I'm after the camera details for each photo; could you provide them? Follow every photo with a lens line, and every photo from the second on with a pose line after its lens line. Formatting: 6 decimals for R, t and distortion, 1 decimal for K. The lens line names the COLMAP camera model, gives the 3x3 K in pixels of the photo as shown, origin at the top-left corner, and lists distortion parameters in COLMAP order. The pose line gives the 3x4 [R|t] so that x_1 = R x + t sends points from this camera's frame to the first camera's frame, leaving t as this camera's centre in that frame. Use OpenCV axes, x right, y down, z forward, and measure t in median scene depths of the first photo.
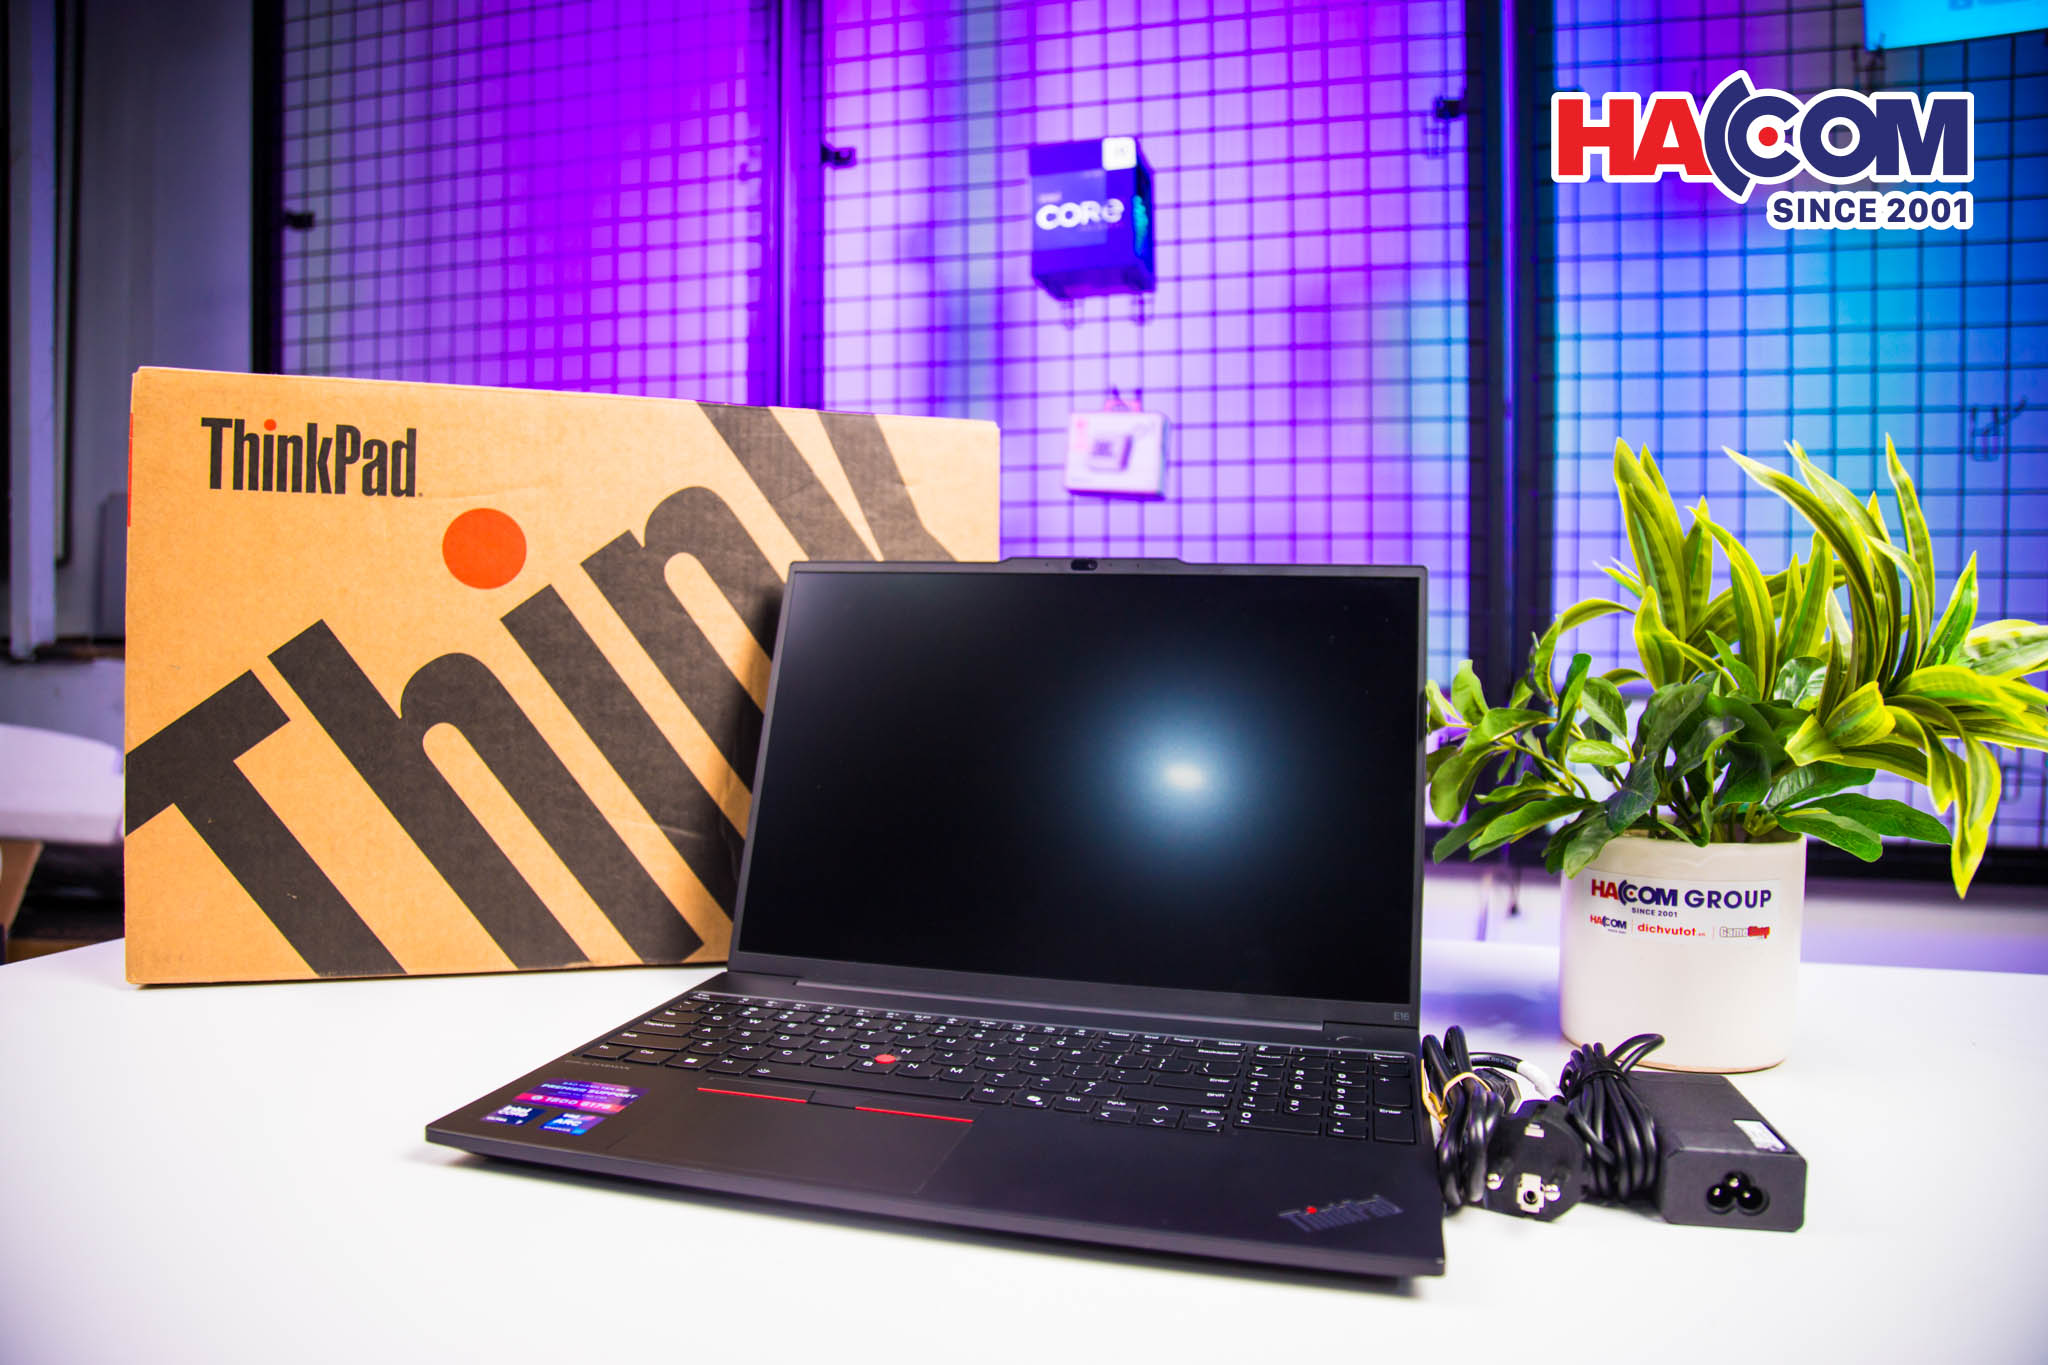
lens RADIAL K [[1407.2, 0, 1009.3], [0, 1407.2, 681.1], [0, 0, 1]] dist [-0.118250, 0.053458]
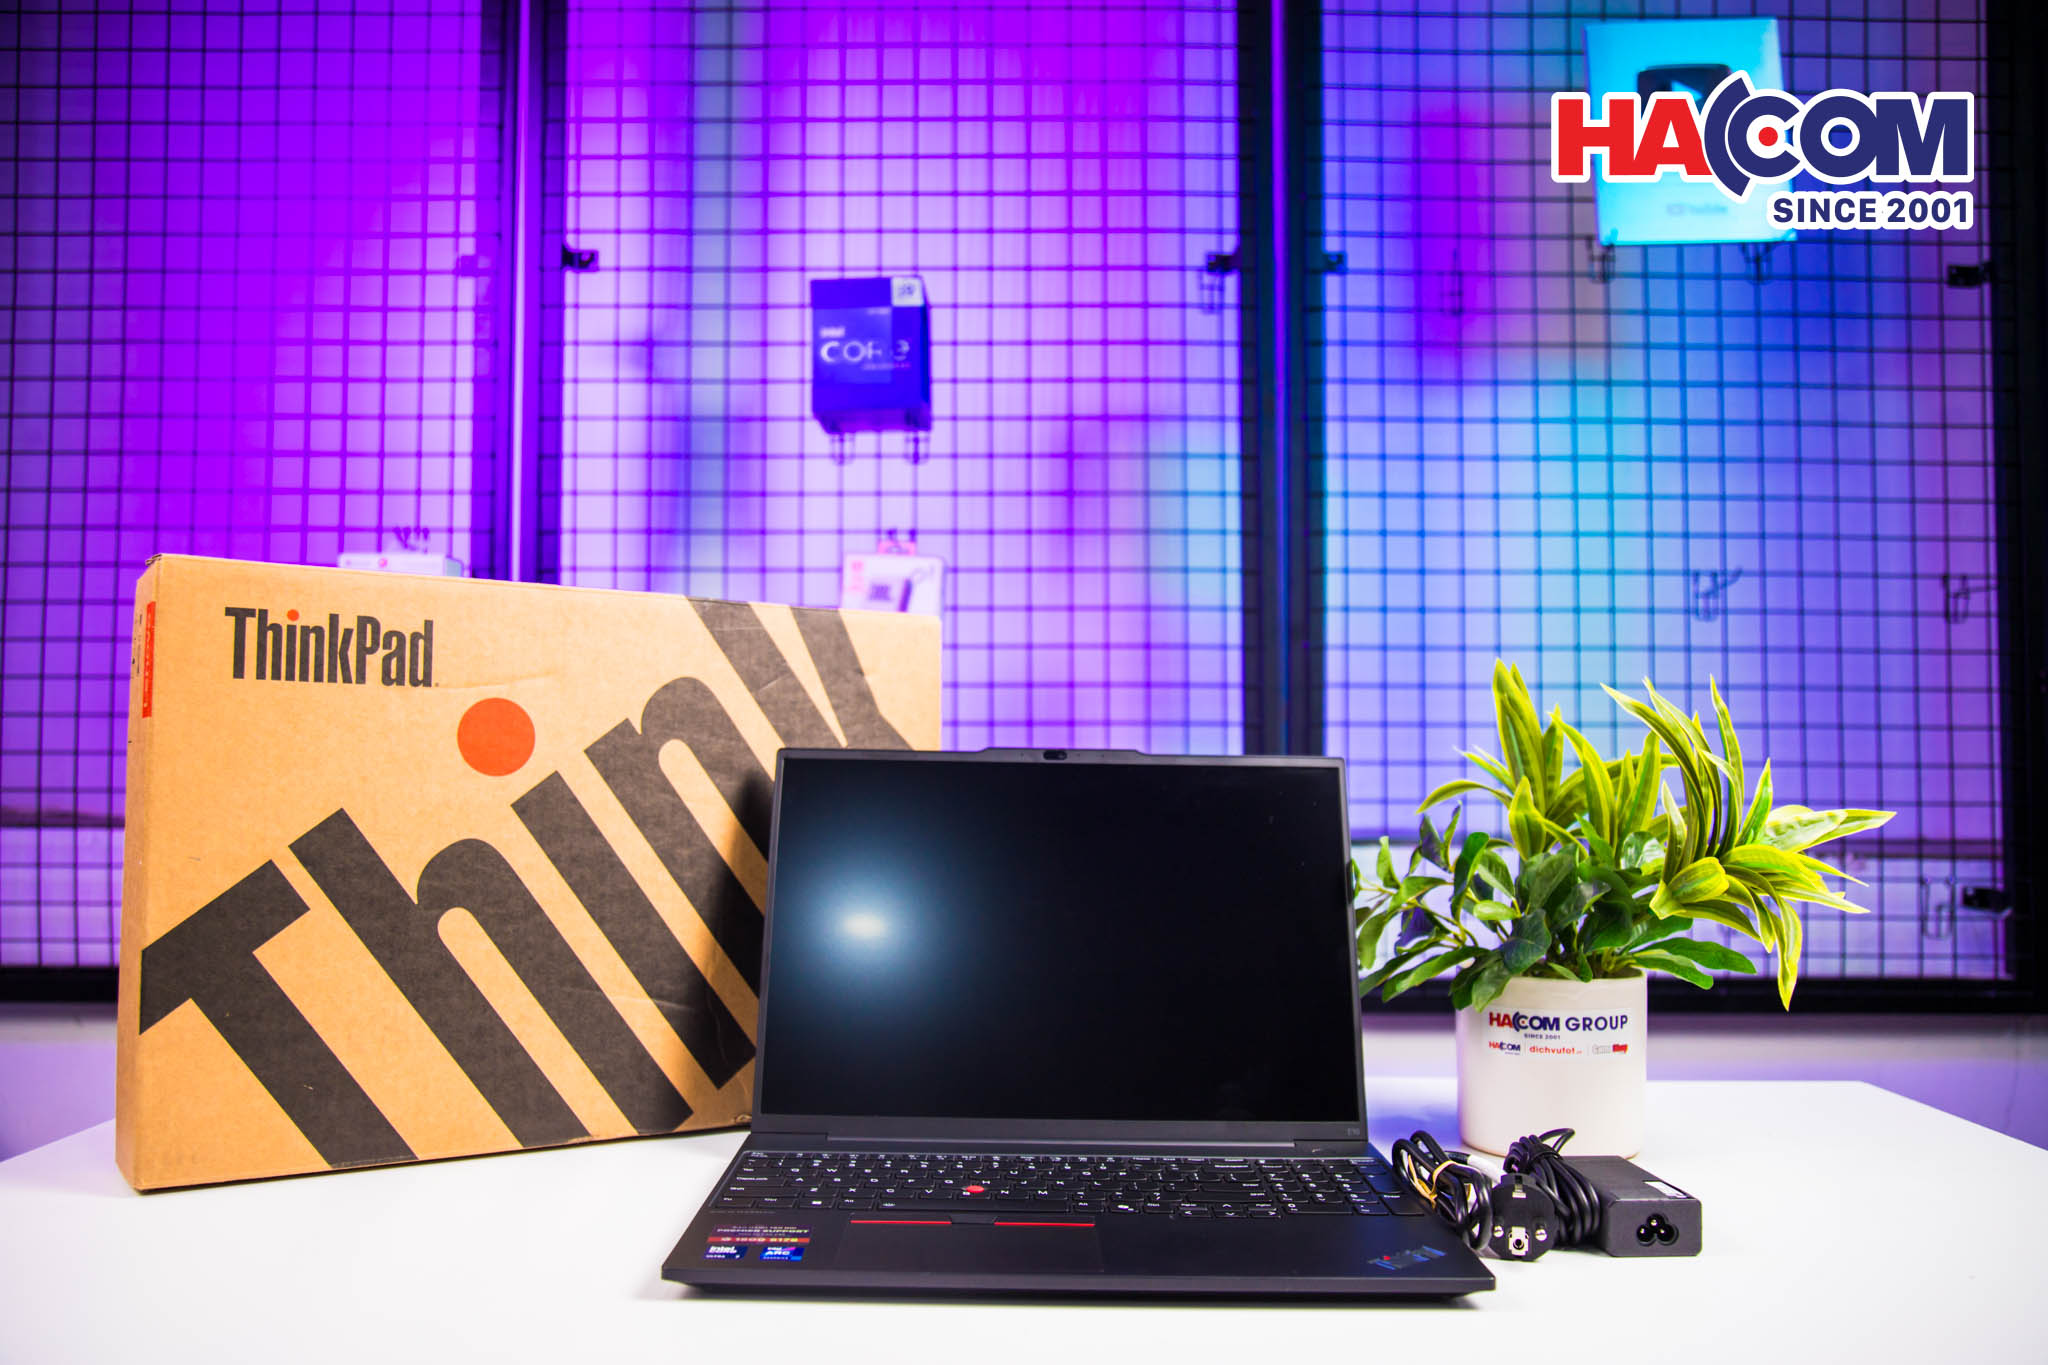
lens RADIAL K [[1678.5, 0, 1040.2], [0, 1678.5, 676.2], [0, 0, 1]] dist [-0.059499, 0.037081]
pose [[0.962983, 0.010969, 0.269339, -0.337317], [0.010518, 0.996882, -0.078206, -0.040607], [-0.269357, 0.078144, 0.959865, -0.323626]]
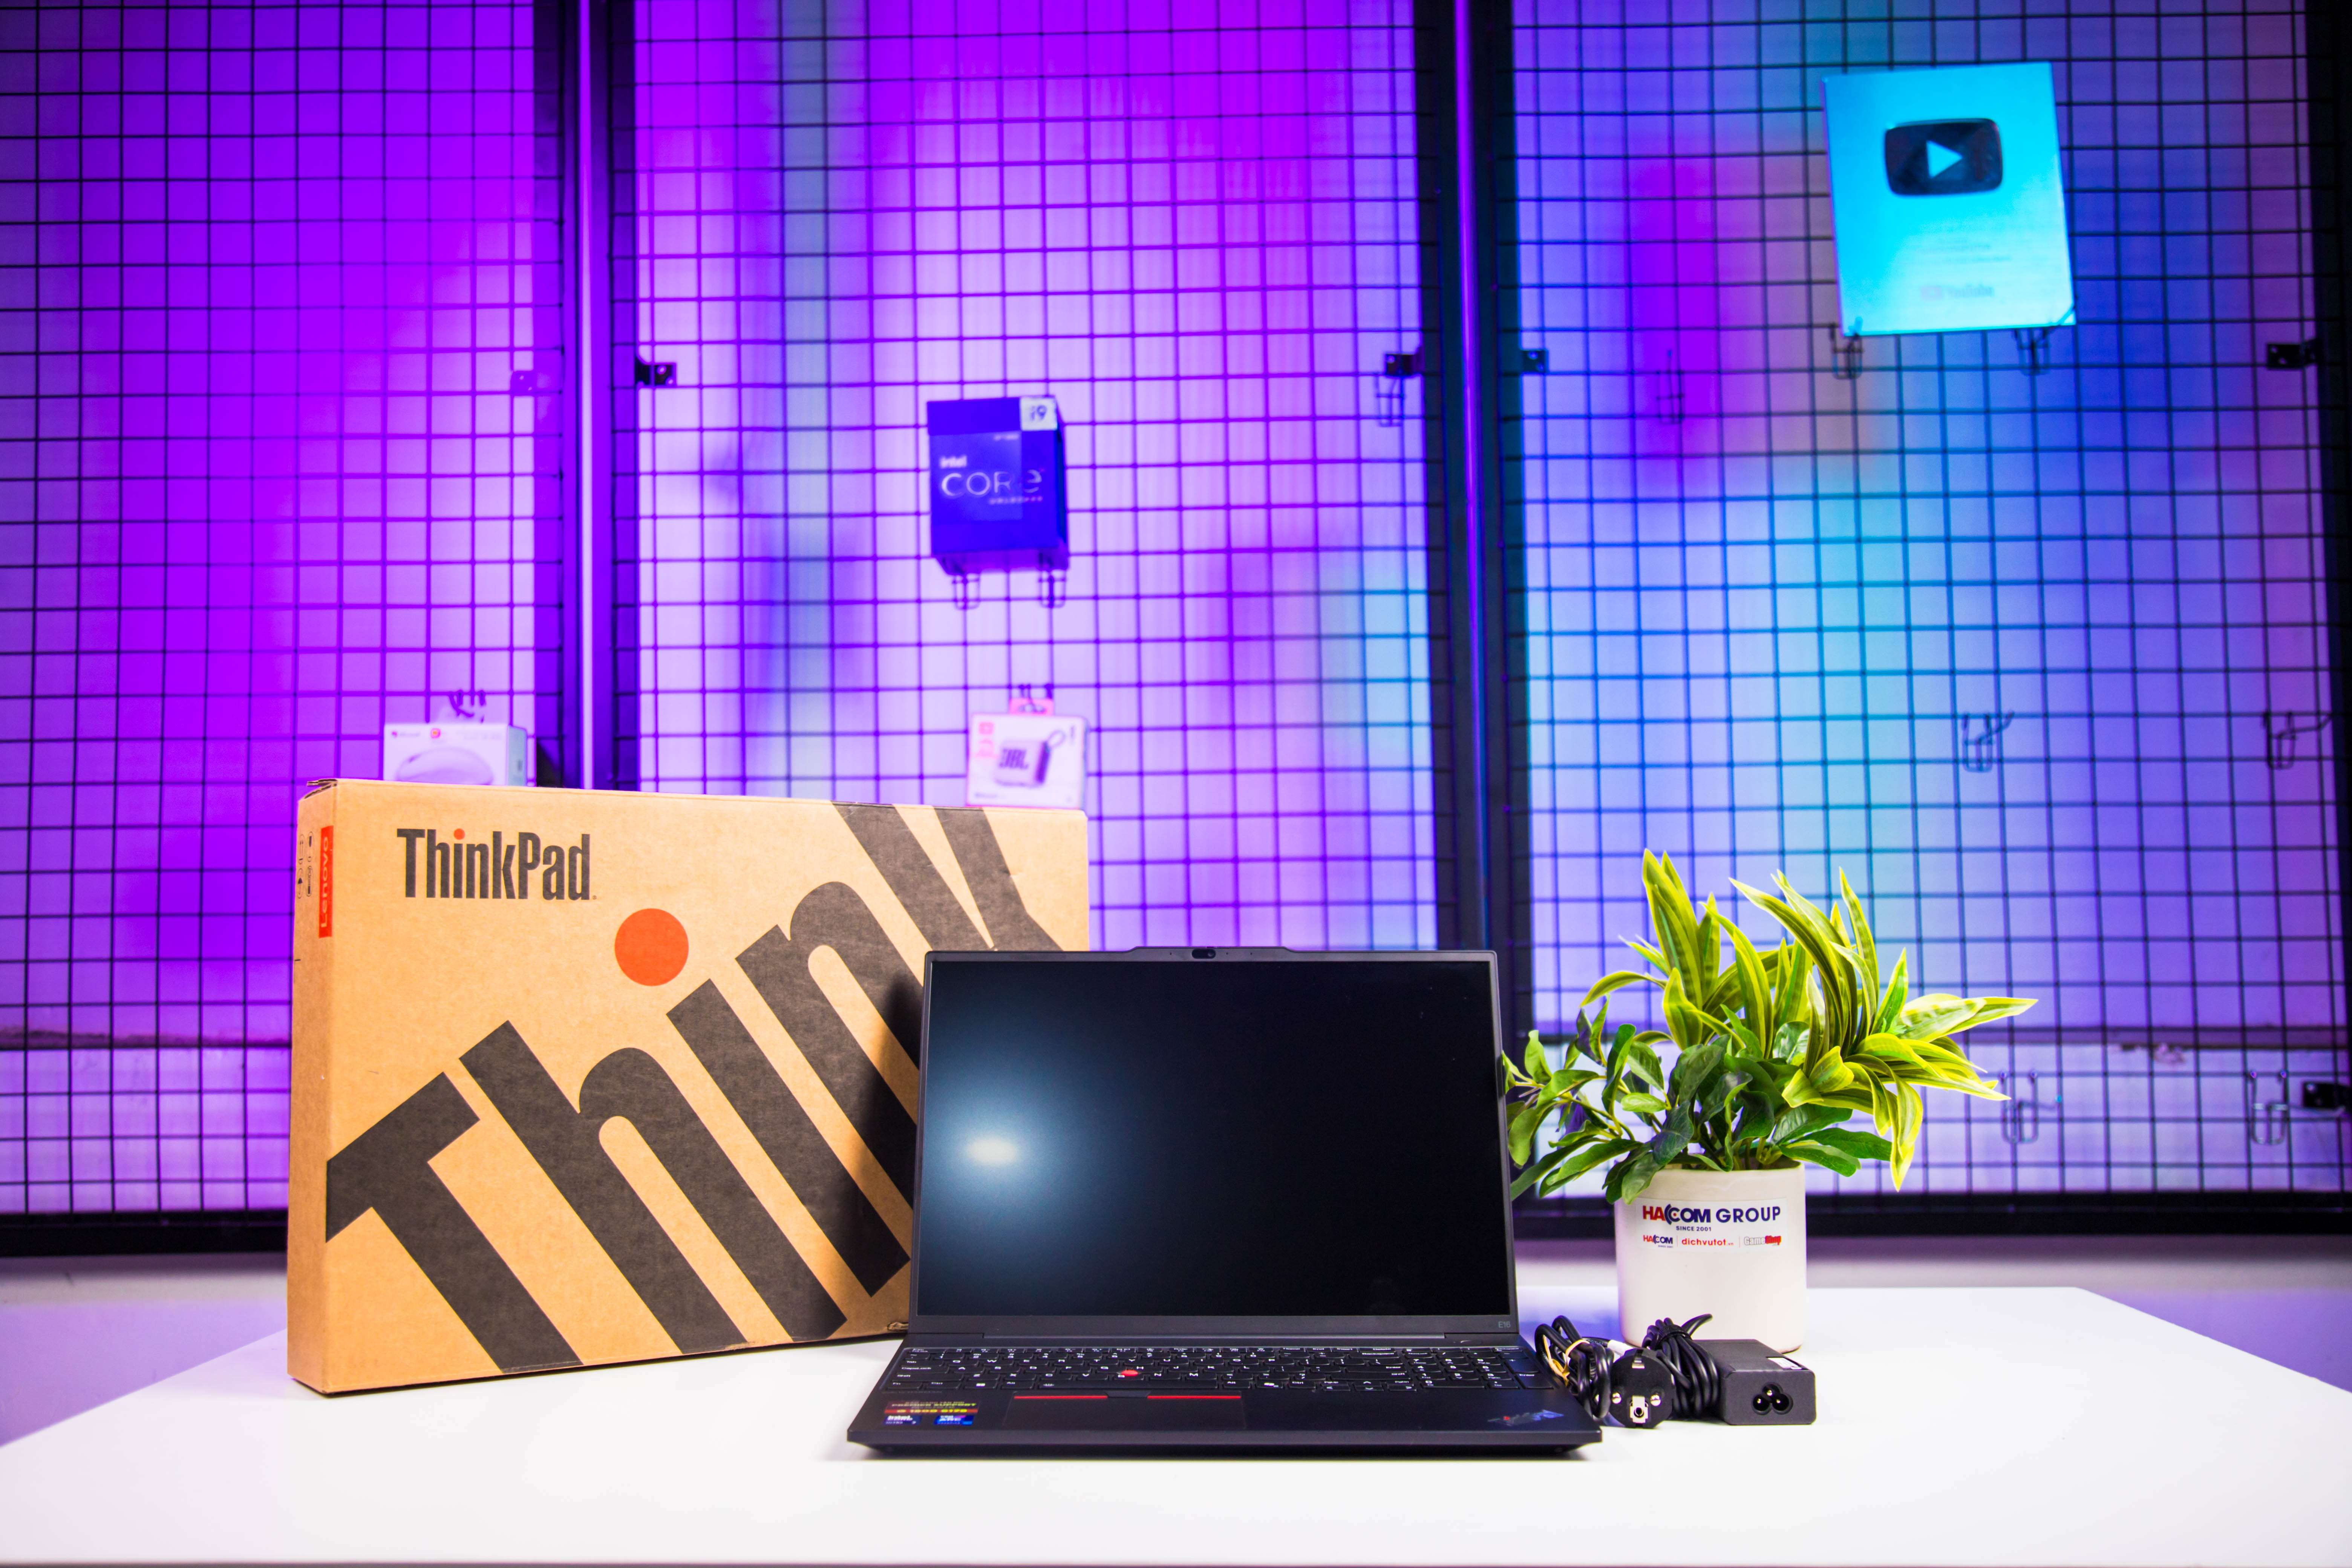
lens RADIAL K [[2277.0, 0, 1184.4], [0, 2277.0, 770.7], [0, 0, 1]] dist [0.008604, 0.000000]
pose [[0.966508, -0.000679, 0.256637, -0.449512], [0.027360, 0.994570, -0.100408, -0.045860], [-0.255175, 0.104066, 0.961278, -0.813241]]
